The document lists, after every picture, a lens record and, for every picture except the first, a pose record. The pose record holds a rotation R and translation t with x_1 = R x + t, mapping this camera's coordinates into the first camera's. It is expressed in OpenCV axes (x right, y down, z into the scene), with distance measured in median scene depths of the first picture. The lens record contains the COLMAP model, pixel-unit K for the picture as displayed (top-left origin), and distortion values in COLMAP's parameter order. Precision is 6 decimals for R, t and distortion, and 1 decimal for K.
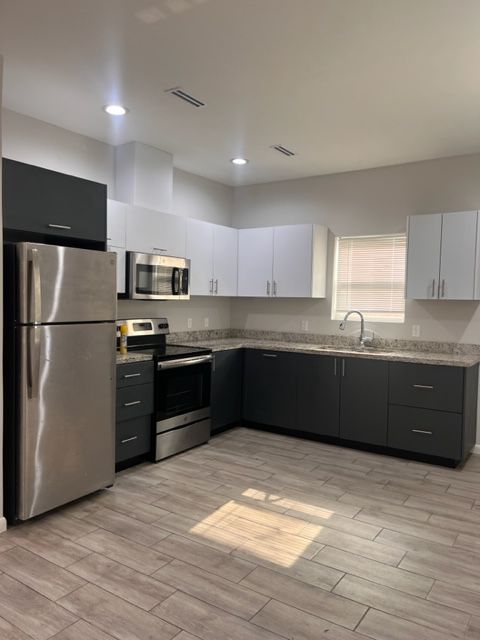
lens RADIAL K [[485.4, 0, 243.5], [0, 485.4, 321.2], [0, 0, 1]] dist [0.065980, -0.098049]
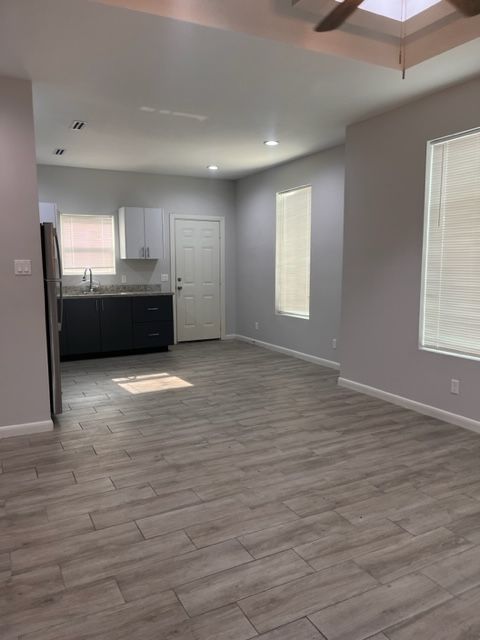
lens RADIAL K [[485.4, 0, 243.5], [0, 485.4, 321.2], [0, 0, 1]] dist [0.065980, -0.098049]
pose [[0.479259, -0.127775, 0.868323, -0.851230], [0.055448, 0.991778, 0.115337, -0.005362], [-0.875920, -0.007129, 0.482403, -0.111968]]
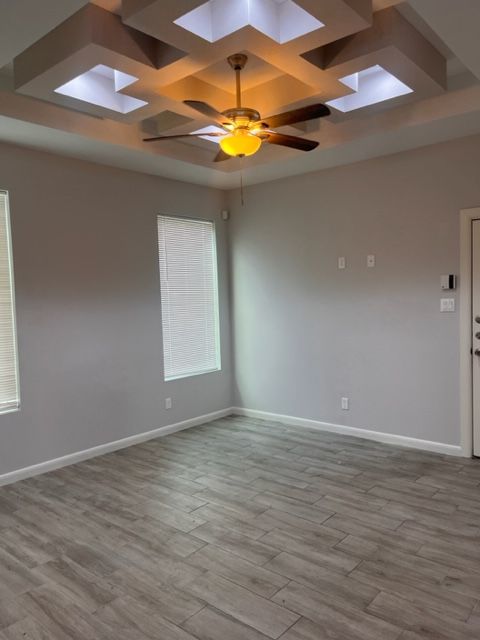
lens RADIAL K [[485.4, 0, 243.5], [0, 485.4, 321.2], [0, 0, 1]] dist [0.065980, -0.098049]
pose [[-0.992610, 0.006865, 0.121150, -0.493624], [0.019943, 0.994051, 0.107071, -0.059354], [-0.119695, 0.108696, -0.986843, 0.654770]]
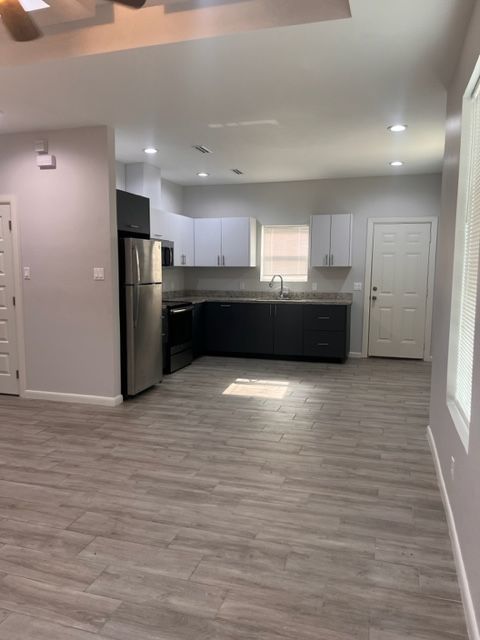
lens RADIAL K [[485.4, 0, 243.5], [0, 485.4, 321.2], [0, 0, 1]] dist [0.065980, -0.098049]
pose [[0.957661, -0.047685, 0.283922, -0.330013], [0.029074, 0.997165, 0.069408, 0.015977], [-0.286427, -0.058215, 0.956332, -0.470912]]
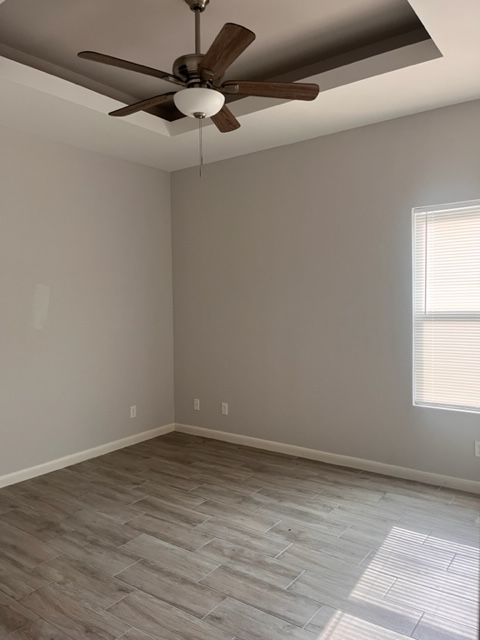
lens RADIAL K [[485.4, 0, 243.5], [0, 485.4, 321.2], [0, 0, 1]] dist [0.065980, -0.098049]
pose [[-0.997649, 0.006190, 0.068252, -0.244546], [0.012653, 0.995428, 0.094676, -0.025733], [-0.067354, 0.095317, -0.993166, 0.510697]]
